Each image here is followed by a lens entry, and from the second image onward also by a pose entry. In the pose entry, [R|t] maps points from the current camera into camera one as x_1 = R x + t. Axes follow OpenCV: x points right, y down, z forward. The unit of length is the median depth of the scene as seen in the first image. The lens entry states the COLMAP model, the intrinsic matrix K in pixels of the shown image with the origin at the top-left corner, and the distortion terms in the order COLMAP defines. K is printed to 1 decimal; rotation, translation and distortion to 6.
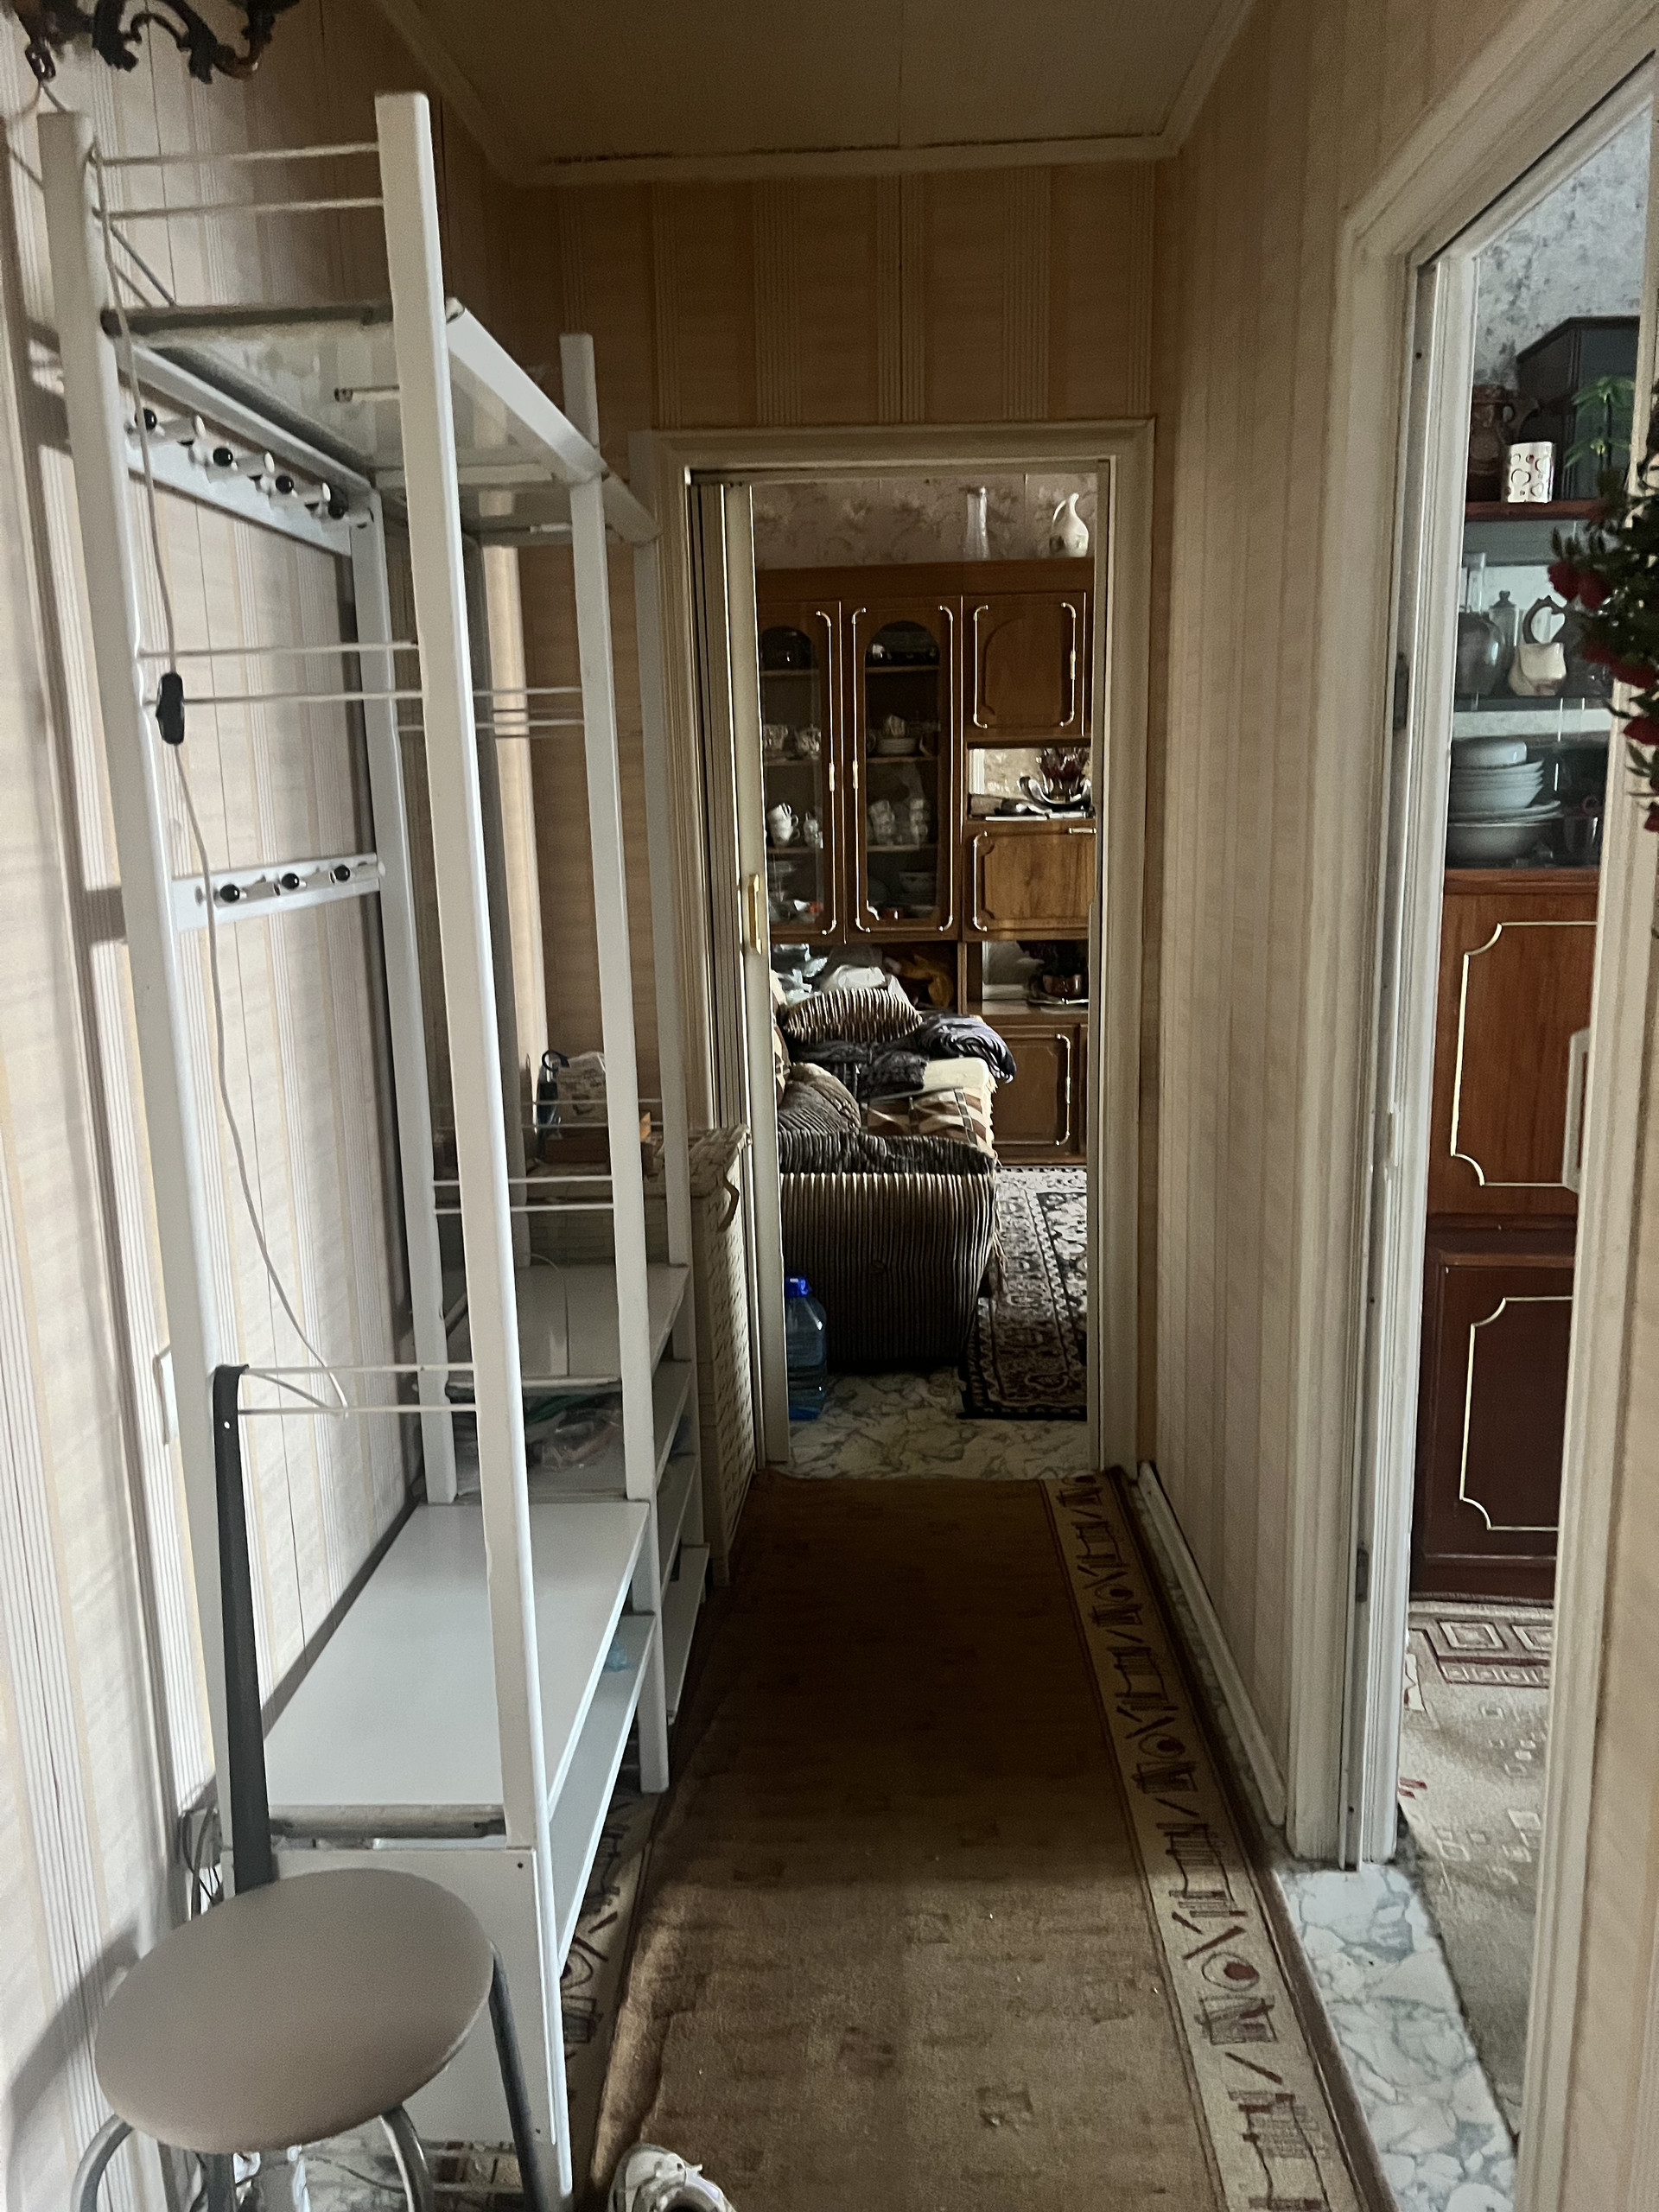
lens RADIAL K [[1671.8, 0, 828.5], [0, 1671.8, 1105.8], [0, 0, 1]] dist [0.057556, -0.069488]
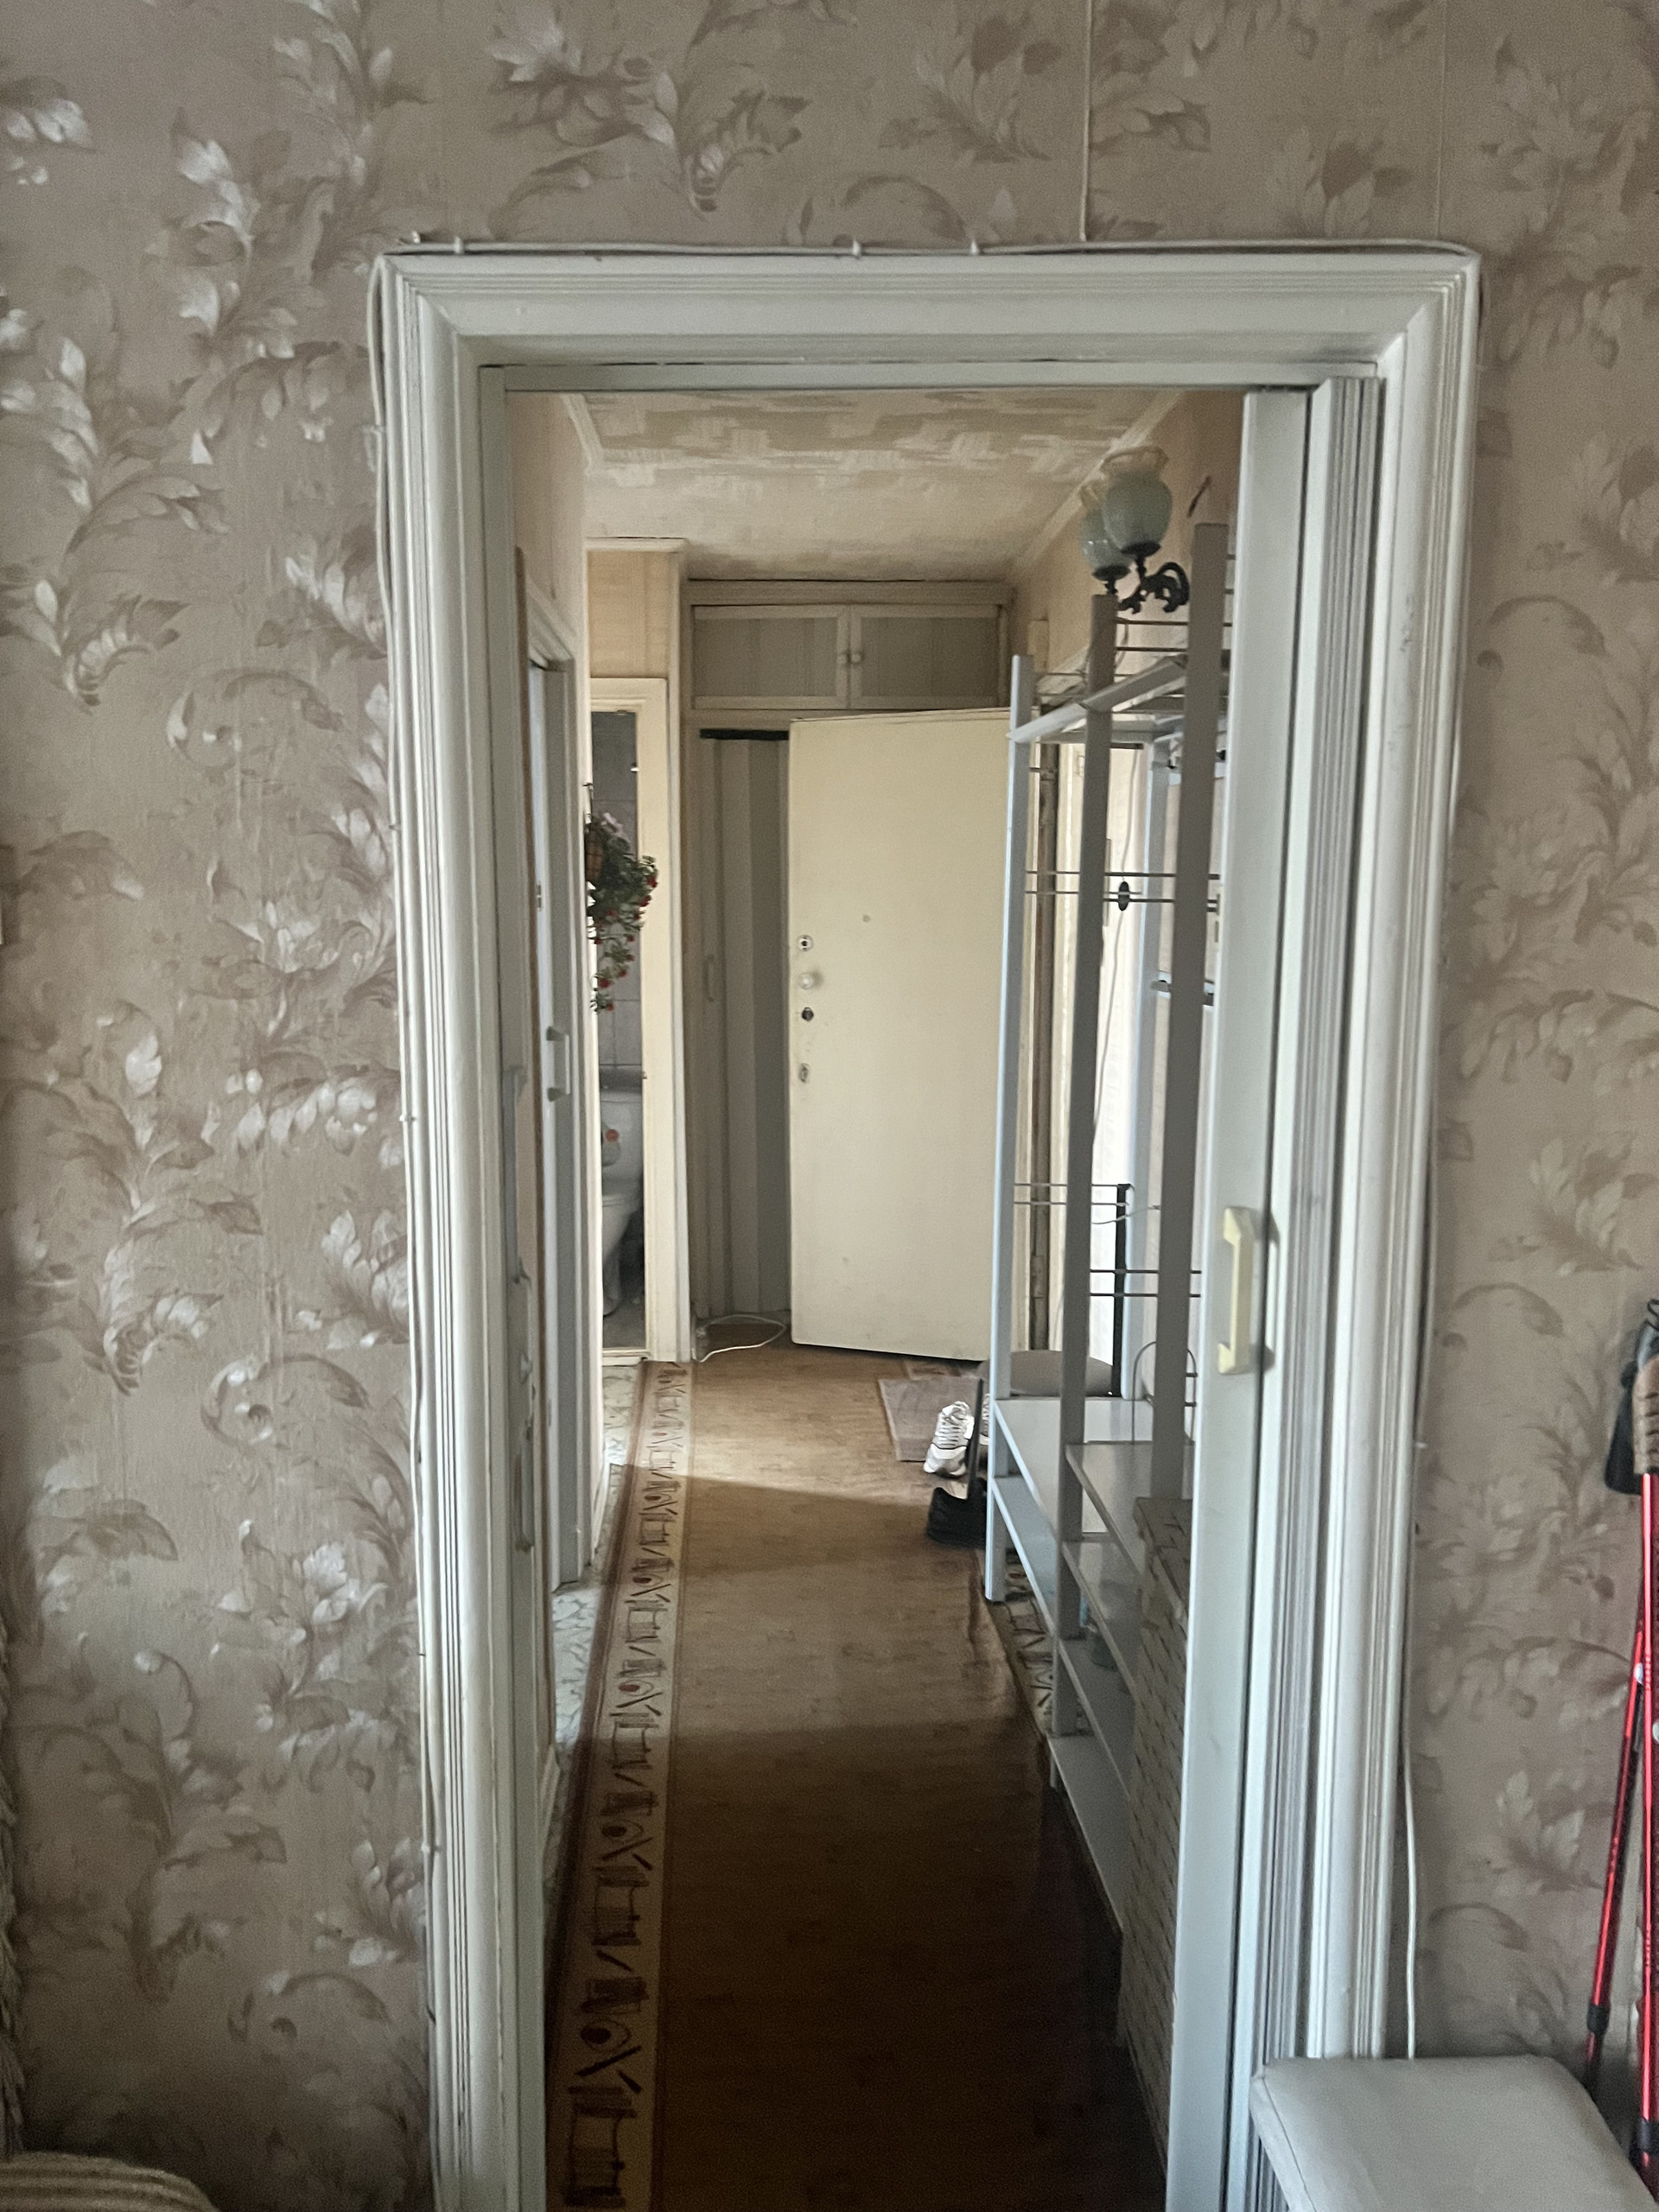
lens RADIAL K [[1671.8, 0, 826.0], [0, 1671.8, 1109.6], [0, 0, 1]] dist [0.057556, -0.069488]
pose [[-0.995645, 0.035645, -0.086142, 0.167340], [0.004627, 0.941773, 0.336216, -0.501828], [0.093111, 0.334354, -0.937837, 2.196528]]
